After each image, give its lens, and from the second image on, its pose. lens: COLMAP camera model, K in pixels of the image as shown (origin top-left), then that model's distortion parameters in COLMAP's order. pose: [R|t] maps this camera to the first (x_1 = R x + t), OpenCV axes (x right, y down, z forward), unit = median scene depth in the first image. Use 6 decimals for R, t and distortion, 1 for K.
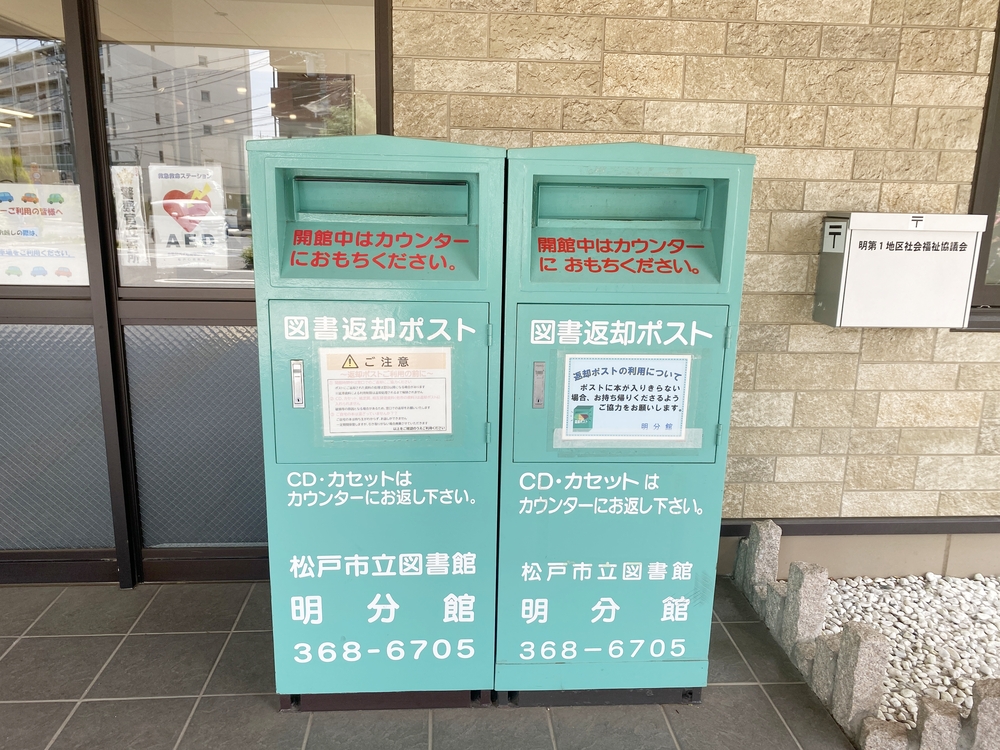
lens RADIAL K [[759.9, 0, 494.8], [0, 759.9, 376.1], [0, 0, 1]] dist [0.009224, -0.002019]
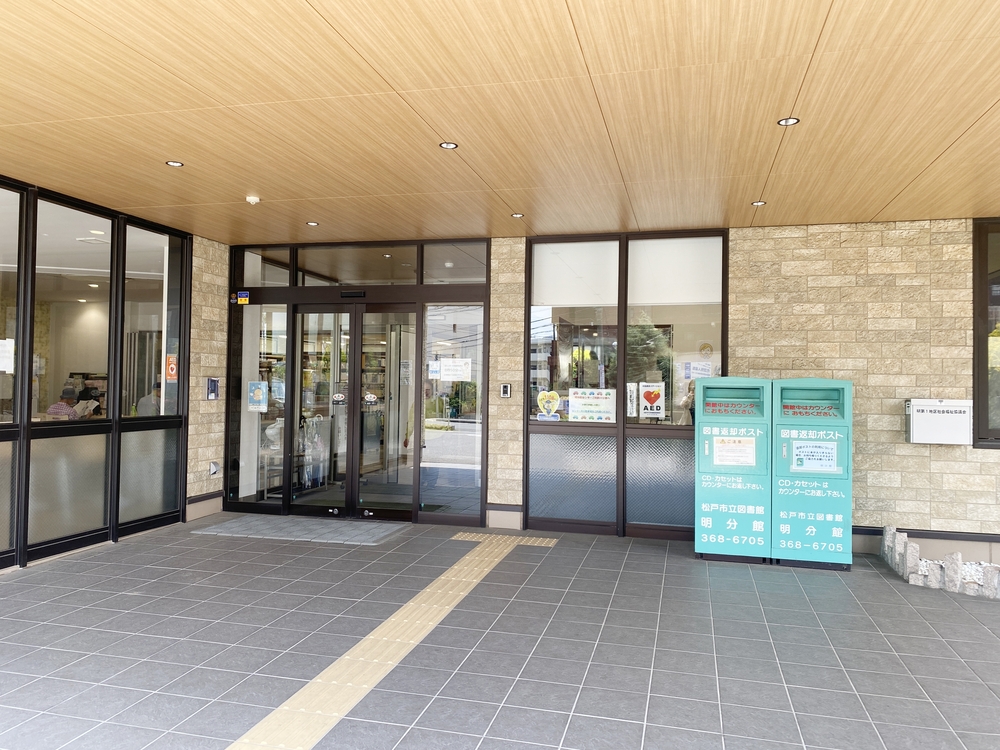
lens RADIAL K [[759.9, 0, 493.9], [0, 759.9, 366.8], [0, 0, 1]] dist [0.009224, -0.002019]
pose [[0.948624, -0.013133, -0.316132, -0.065948], [-0.070570, 0.965188, -0.251855, 0.443938], [0.308435, 0.261226, 0.914674, -1.881322]]
